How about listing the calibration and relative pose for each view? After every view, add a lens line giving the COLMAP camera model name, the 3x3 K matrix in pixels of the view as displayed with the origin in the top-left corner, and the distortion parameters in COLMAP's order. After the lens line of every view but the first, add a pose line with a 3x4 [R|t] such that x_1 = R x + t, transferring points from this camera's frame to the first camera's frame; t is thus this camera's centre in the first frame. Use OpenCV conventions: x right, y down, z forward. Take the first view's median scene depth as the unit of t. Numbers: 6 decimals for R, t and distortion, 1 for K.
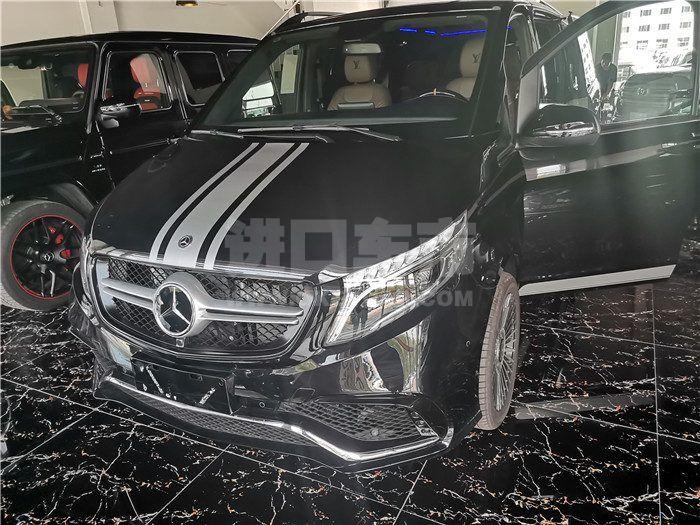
lens RADIAL K [[529.9, 0, 350.0], [0, 529.9, 262.5], [0, 0, 1]] dist [0.097512, -0.113380]
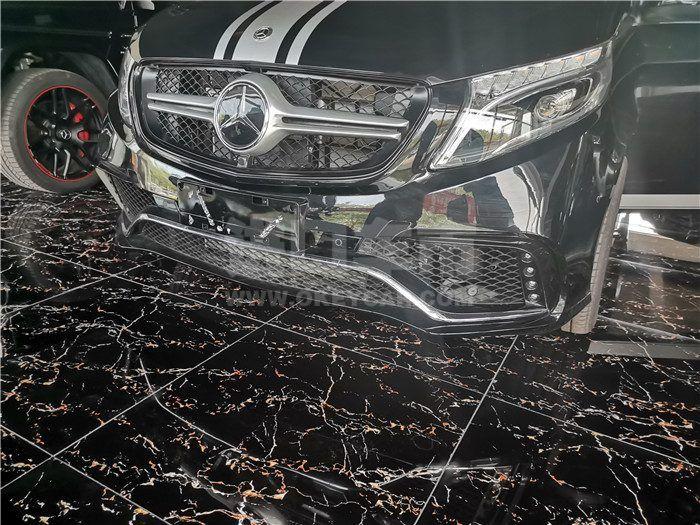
lens RADIAL K [[529.9, 0, 350.0], [0, 529.9, 262.5], [0, 0, 1]] dist [0.097512, -0.113380]
pose [[0.993538, 0.112885, 0.011841, -0.128375], [-0.113081, 0.993433, 0.017429, 0.235256], [-0.009796, -0.018655, 0.999778, 0.159094]]
